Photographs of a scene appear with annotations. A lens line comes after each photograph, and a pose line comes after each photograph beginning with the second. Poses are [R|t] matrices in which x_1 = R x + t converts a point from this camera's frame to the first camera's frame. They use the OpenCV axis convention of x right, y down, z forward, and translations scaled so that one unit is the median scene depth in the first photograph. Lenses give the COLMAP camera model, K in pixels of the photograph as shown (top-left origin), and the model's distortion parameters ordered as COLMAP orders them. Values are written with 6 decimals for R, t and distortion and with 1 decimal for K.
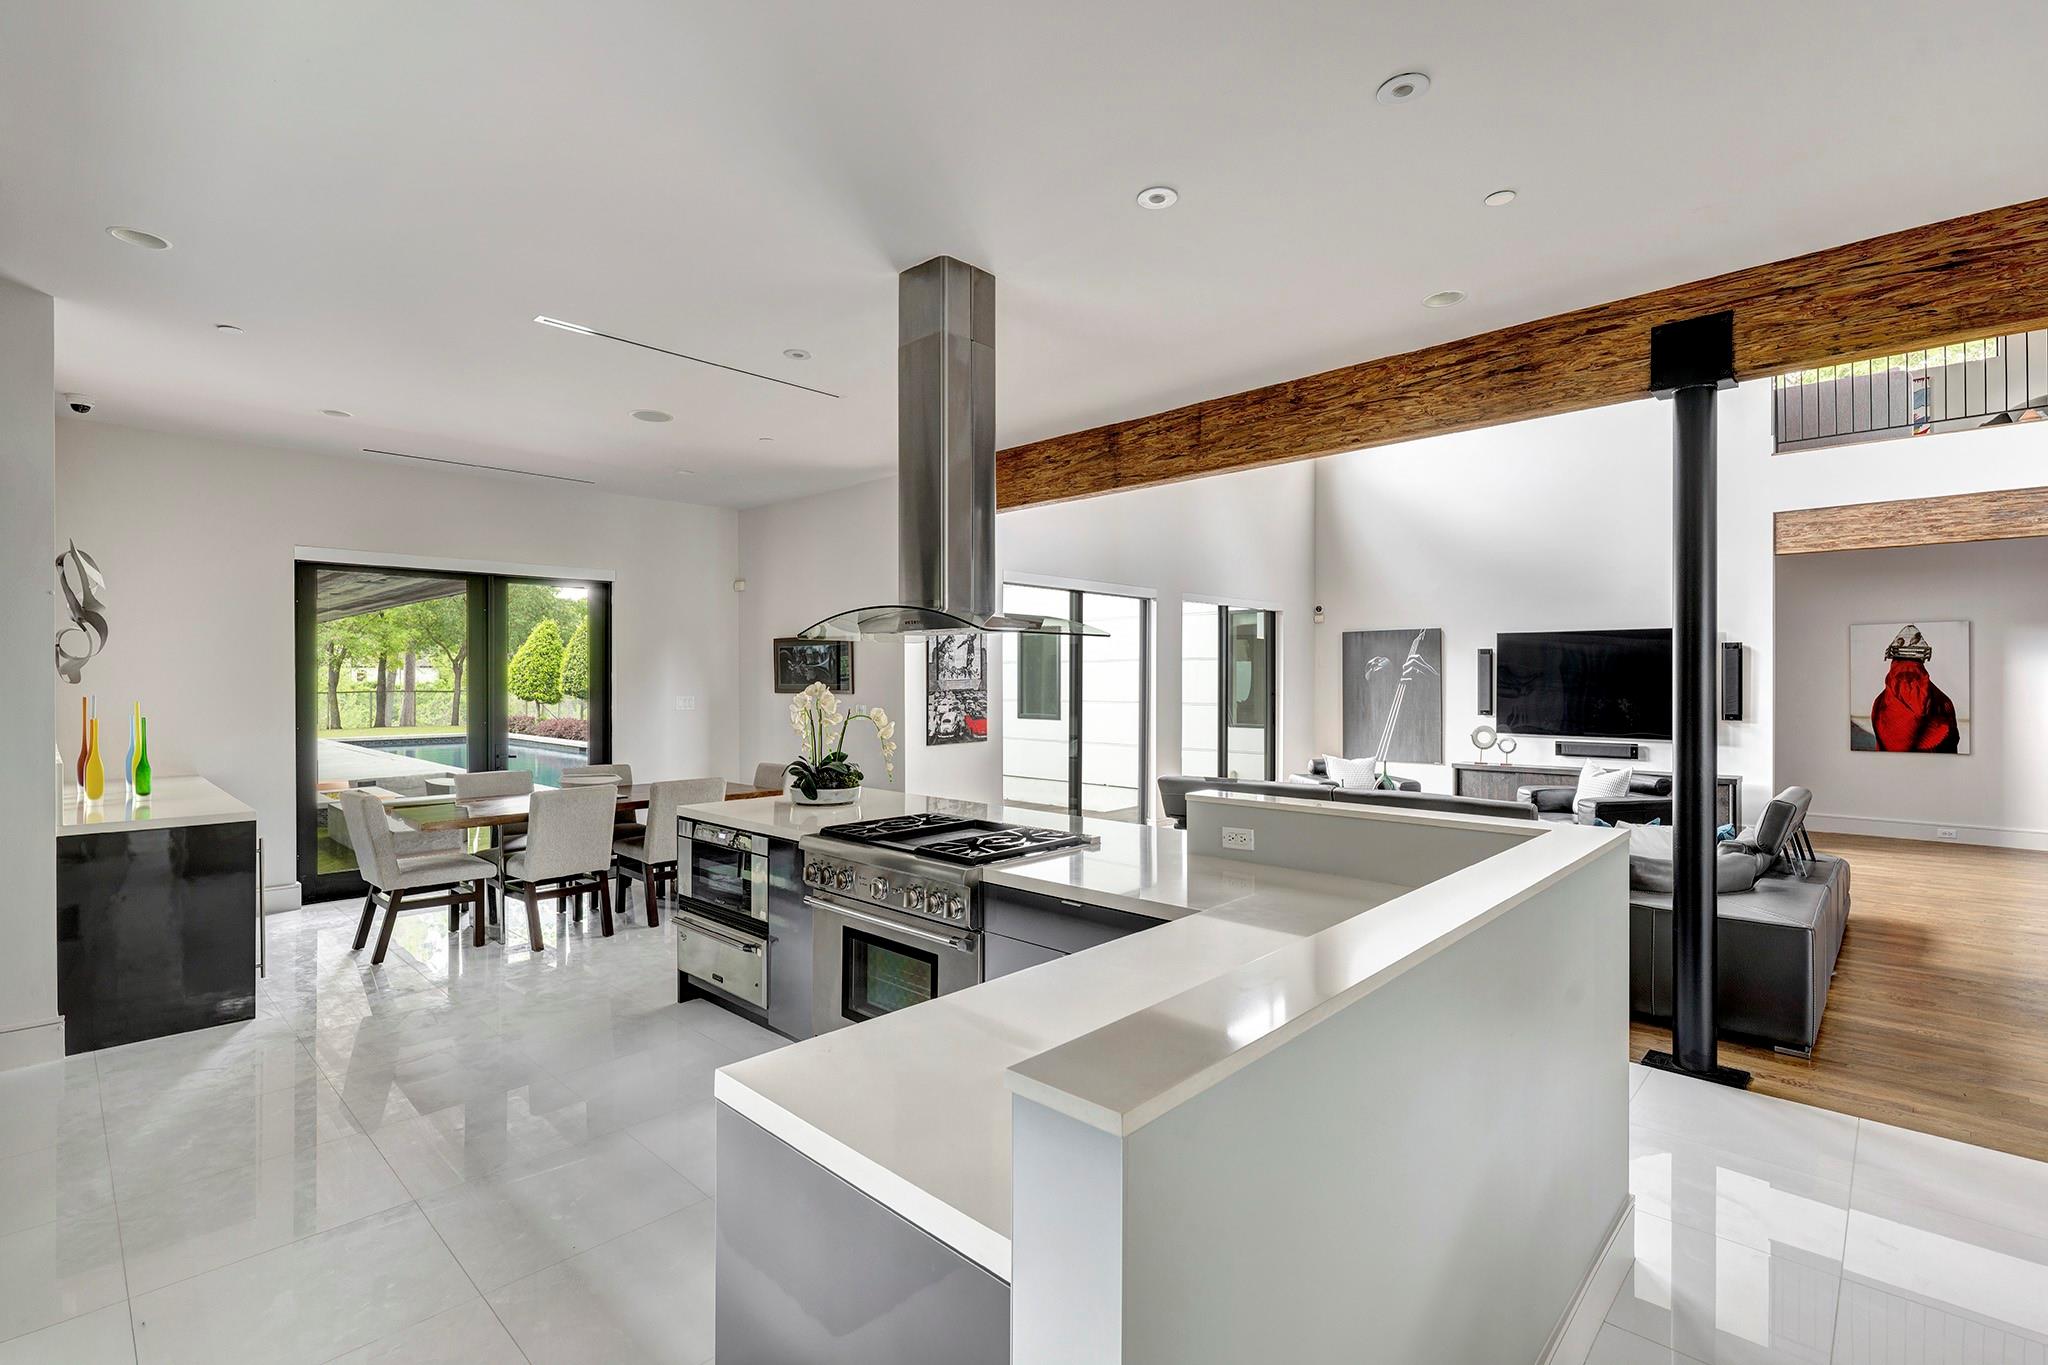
lens RADIAL K [[946.7, 0, 1031.3], [0, 946.7, 689.6], [0, 0, 1]] dist [-0.004611, 0.000847]
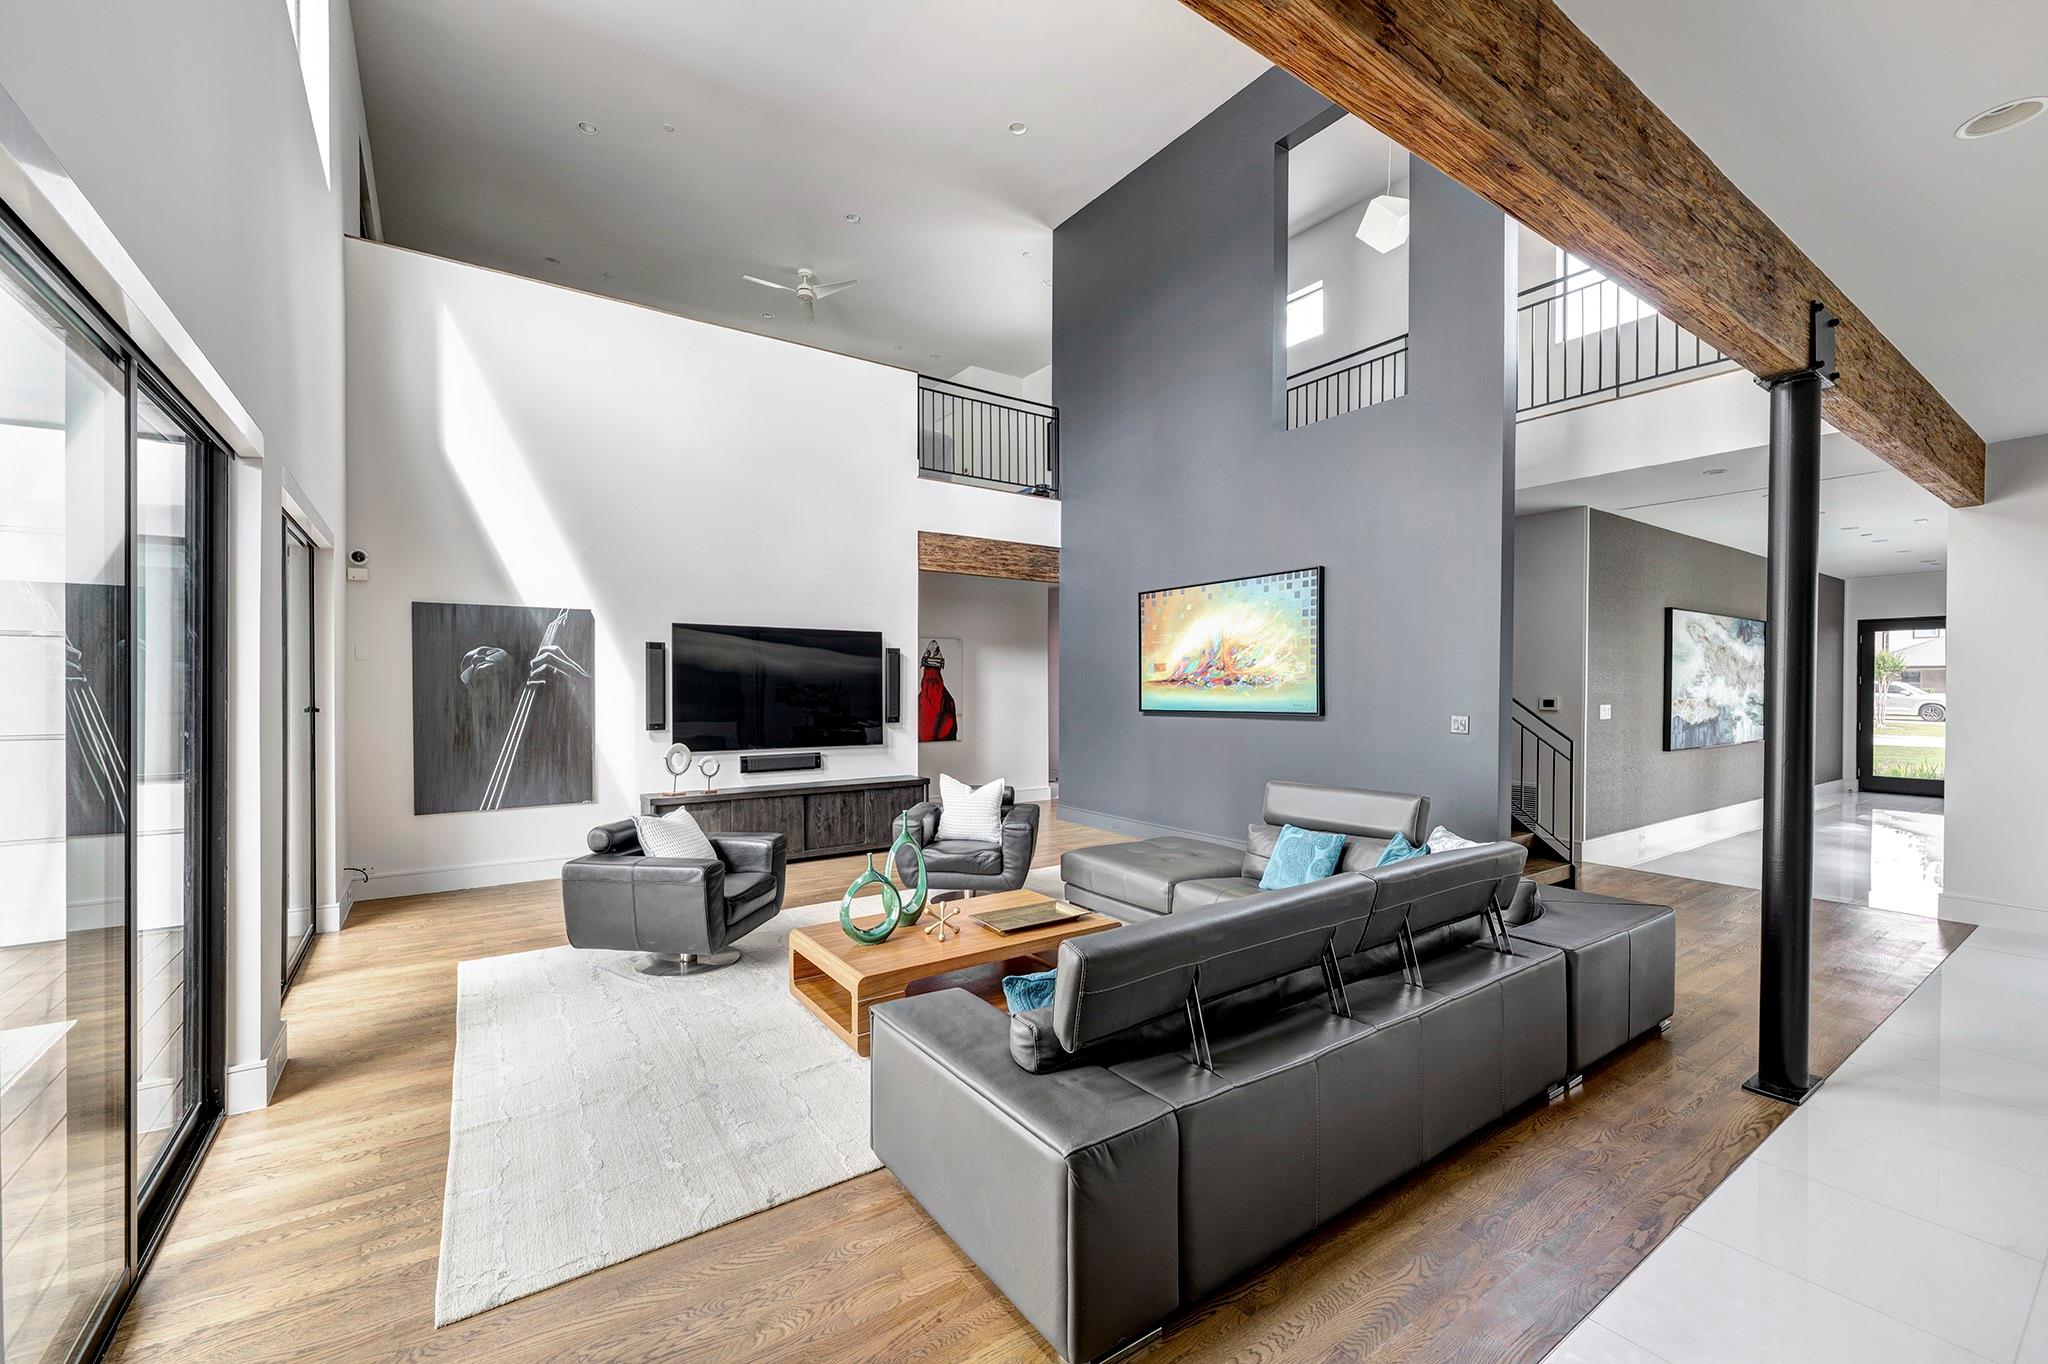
lens RADIAL K [[821.3, 0, 1018.8], [0, 821.3, 688.8], [0, 0, 1]] dist [-0.006837, 0.002375]
pose [[0.212382, -0.005984, 0.977168, -0.141590], [0.006897, 0.999966, 0.004625, -0.009457], [-0.977162, 0.005757, 0.212416, 0.792203]]
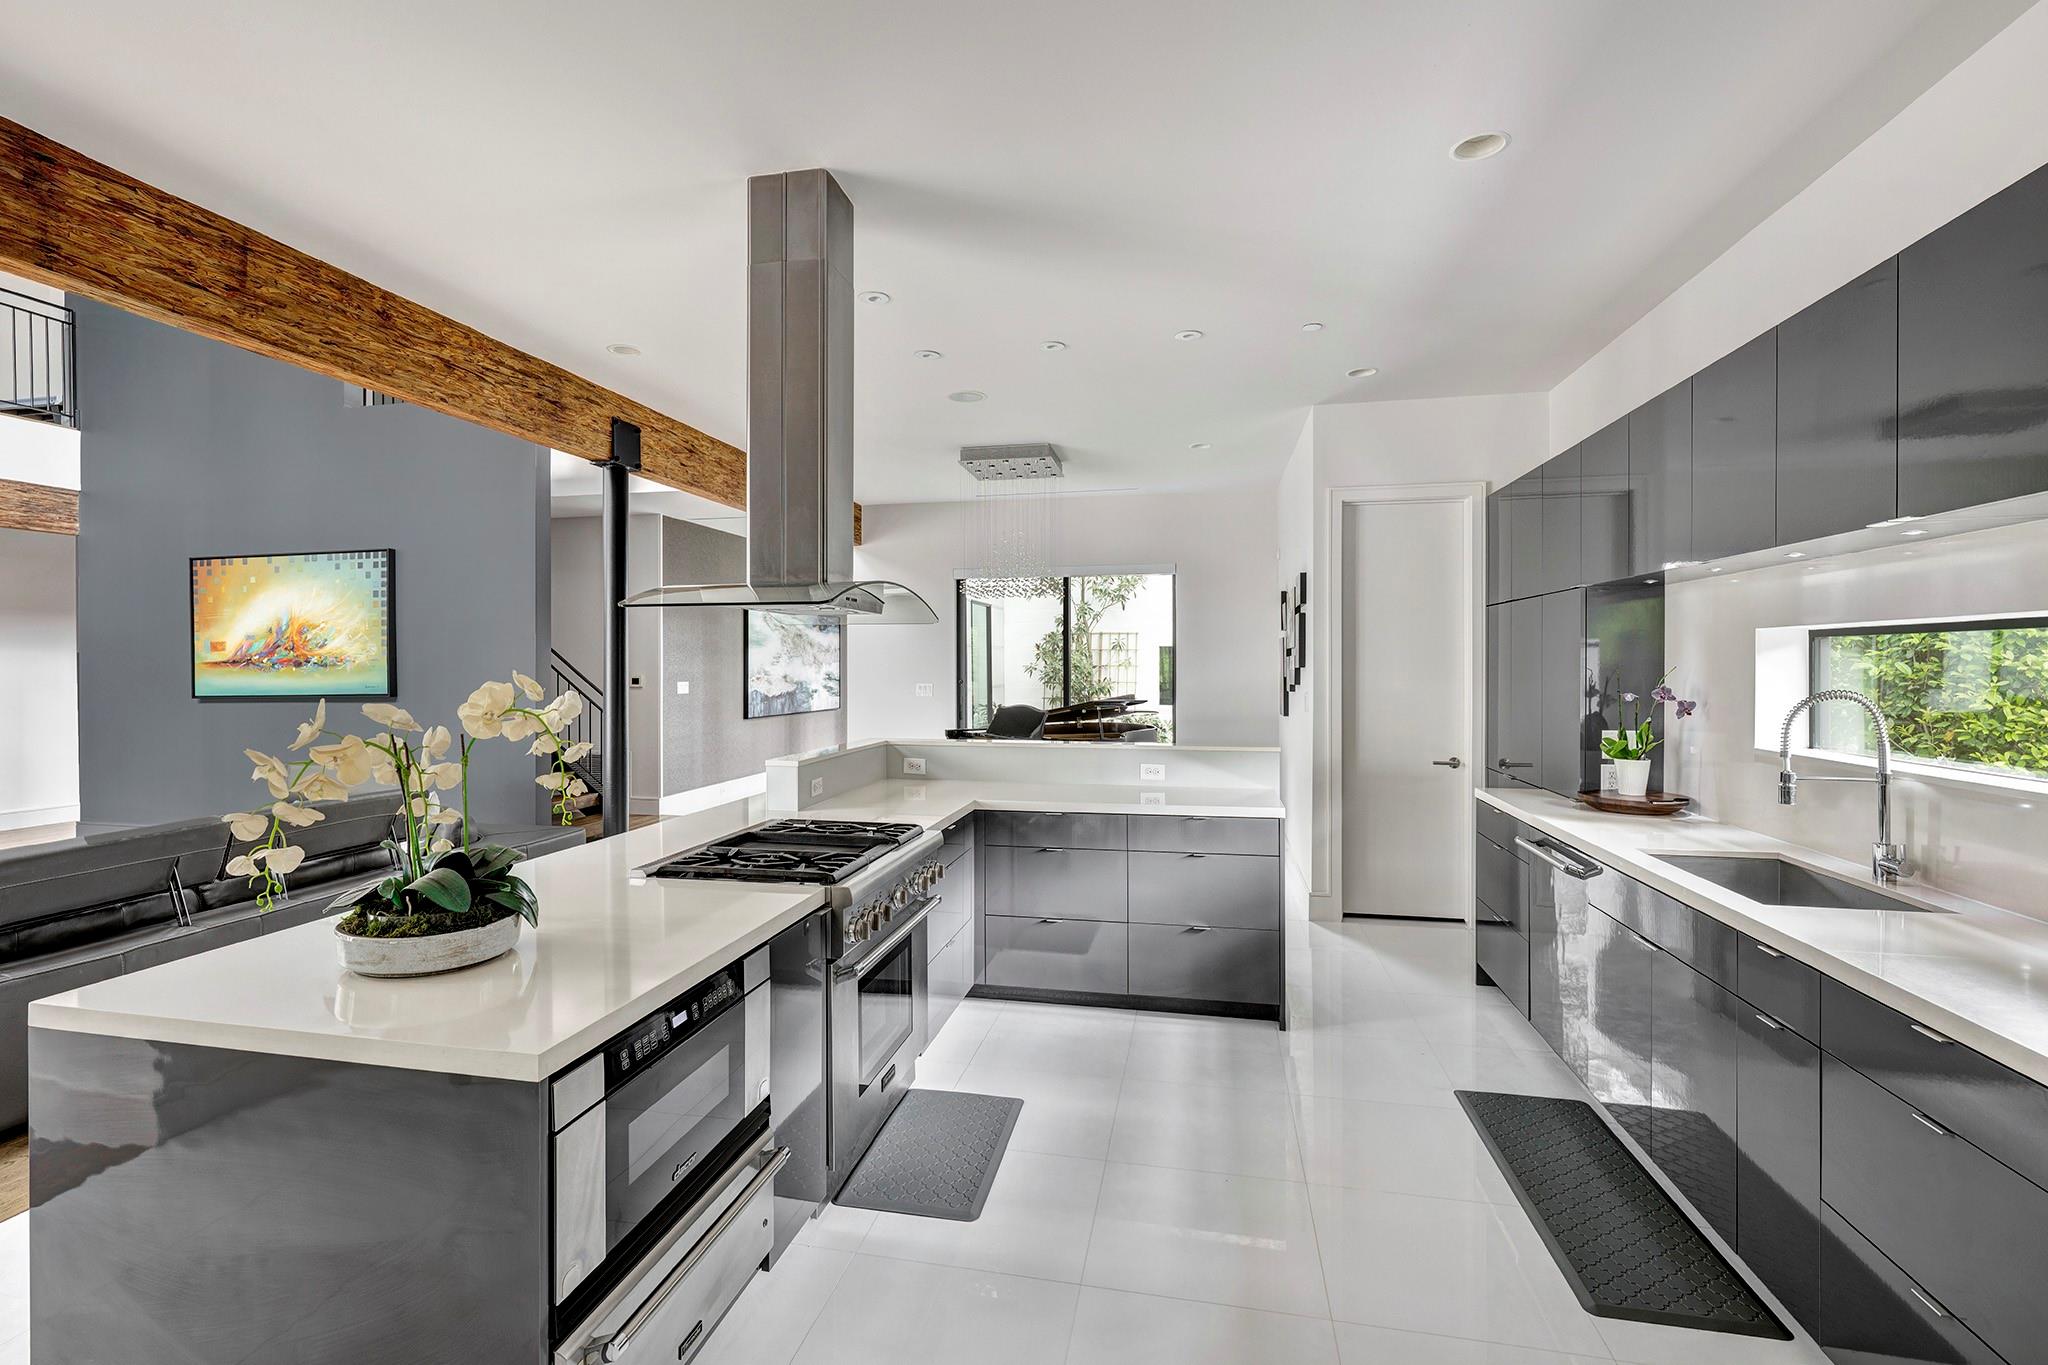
lens RADIAL K [[946.7, 0, 967.5], [0, 946.7, 677.9], [0, 0, 1]] dist [-0.004611, 0.000847]
pose [[-0.486774, -0.014895, 0.873401, -0.413862], [0.006261, 0.999769, 0.020539, -0.011619], [-0.873505, 0.015466, -0.486569, 0.618906]]
